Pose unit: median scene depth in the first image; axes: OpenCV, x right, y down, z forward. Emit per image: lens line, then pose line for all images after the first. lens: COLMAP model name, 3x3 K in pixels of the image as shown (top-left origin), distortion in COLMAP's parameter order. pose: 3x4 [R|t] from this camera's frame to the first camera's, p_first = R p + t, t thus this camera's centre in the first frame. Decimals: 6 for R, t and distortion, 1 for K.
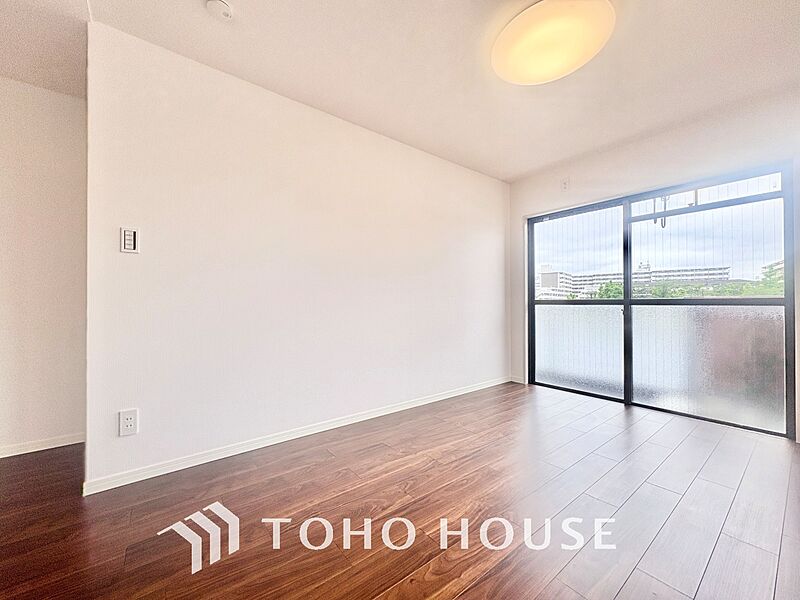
lens RADIAL K [[319.9, 0, 404.0], [0, 319.9, 300.6], [0, 0, 1]] dist [0.000957, 0.001187]
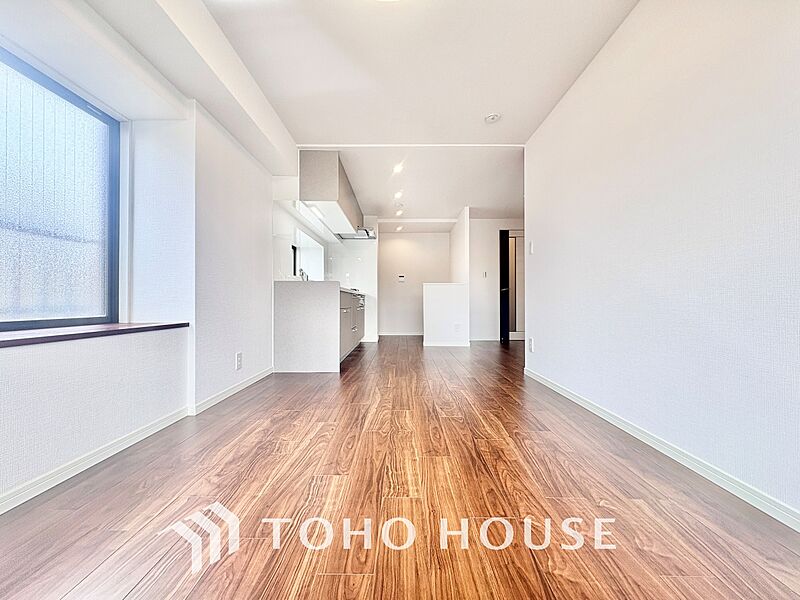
lens RADIAL K [[319.9, 0, 399.2], [0, 319.9, 299.2], [0, 0, 1]] dist [0.000957, 0.001187]
pose [[-0.624078, -0.002456, -0.781358, 0.693059], [0.007790, 0.999926, -0.009365, 0.077233], [0.781323, -0.011931, -0.624013, 0.991130]]
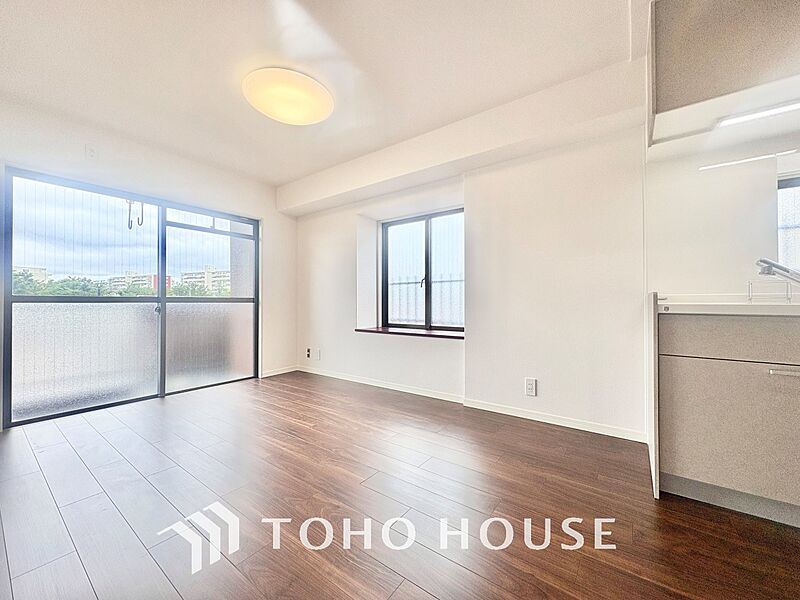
lens RADIAL K [[319.9, 0, 398.2], [0, 319.9, 297.3], [0, 0, 1]] dist [0.000957, 0.001187]
pose [[-0.261548, 0.015145, 0.965072, -0.588504], [-0.006628, 0.999825, -0.017487, 0.011856], [-0.965168, -0.010970, -0.261402, 0.593557]]
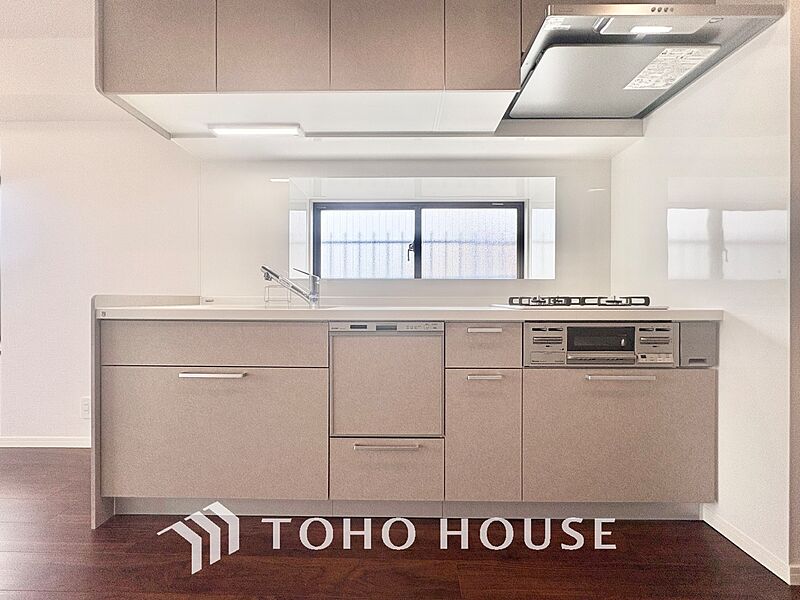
lens RADIAL K [[319.9, 0, 400.5], [0, 319.9, 299.8], [0, 0, 1]] dist [0.000957, 0.001187]
pose [[-0.770468, -0.001802, 0.637476, -0.849651], [-0.006477, 0.999967, -0.005001, -0.004290], [-0.637446, -0.007982, -0.770454, 0.075486]]
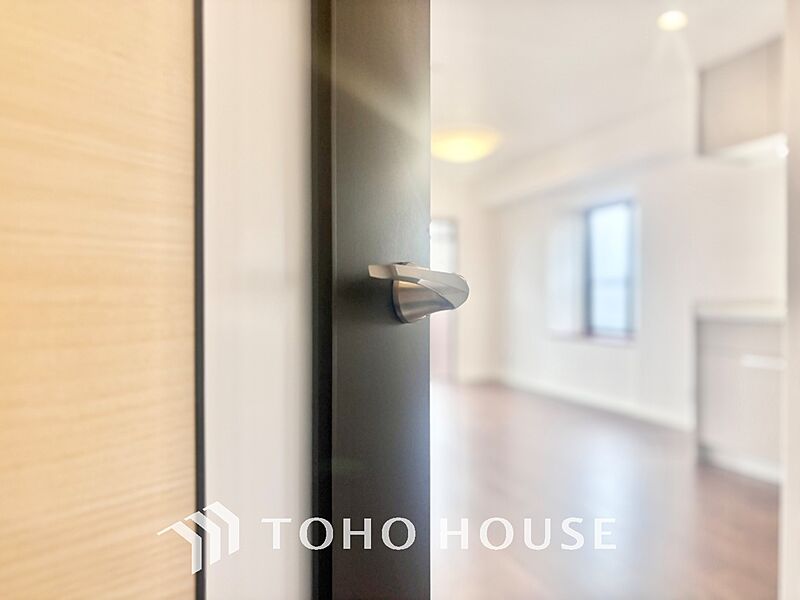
lens RADIAL K [[611.5, 0, 397.9], [0, 611.5, 299.5], [0, 0, 1]] dist [0.009089, 0.001517]
pose [[0.315331, -0.001025, 0.948981, -1.713366], [-0.021646, 0.999731, 0.008272, -0.011951], [-0.948735, -0.023151, 0.315224, 0.202507]]
